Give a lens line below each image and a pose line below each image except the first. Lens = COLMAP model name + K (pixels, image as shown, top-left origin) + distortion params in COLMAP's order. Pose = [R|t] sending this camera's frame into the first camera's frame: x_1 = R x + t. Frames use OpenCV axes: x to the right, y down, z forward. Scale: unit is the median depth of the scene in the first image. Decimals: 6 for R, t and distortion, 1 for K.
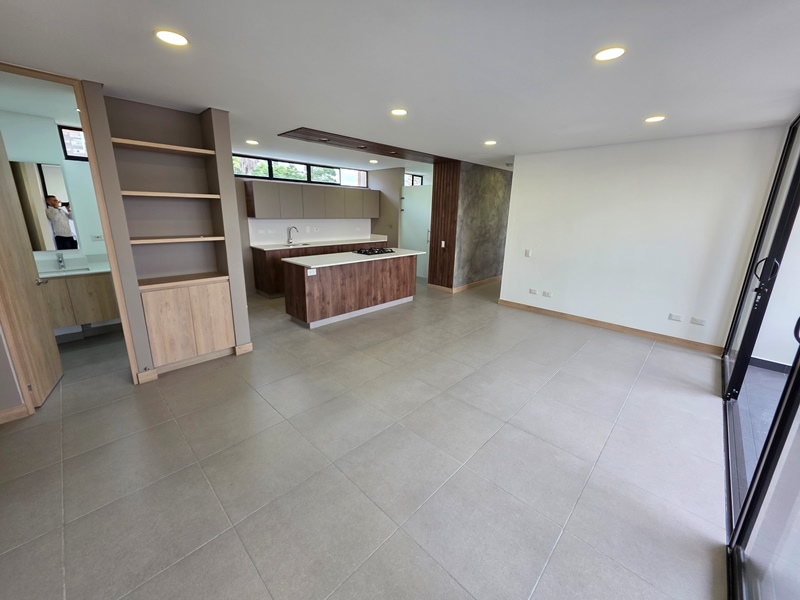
lens RADIAL K [[317.2, 0, 395.5], [0, 317.2, 289.6], [0, 0, 1]] dist [0.002394, 0.000241]
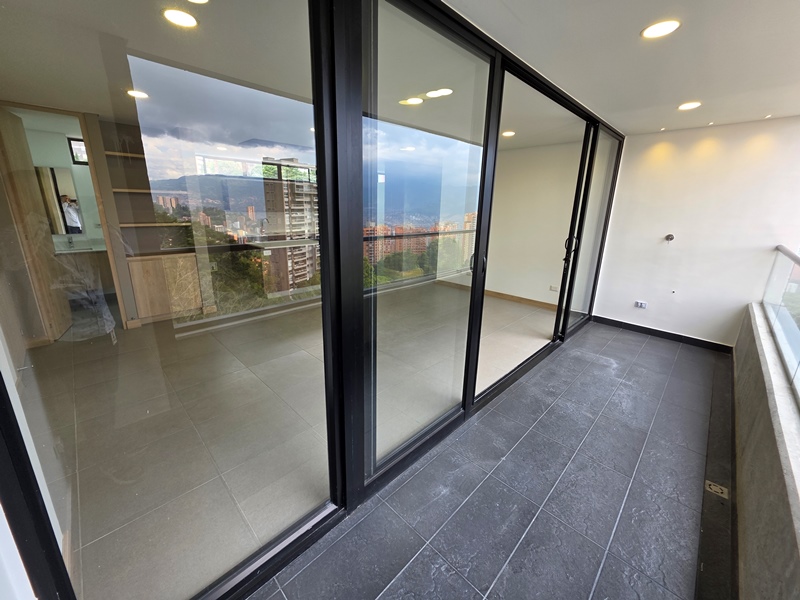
lens RADIAL K [[319.0, 0, 394.0], [0, 319.0, 289.6], [0, 0, 1]] dist [0.003246, 0.000174]
pose [[0.999807, 0.000988, -0.019619, 0.217556], [-0.000788, 0.999948, 0.010211, 0.064092], [0.019628, -0.010194, 0.999755, -0.209672]]
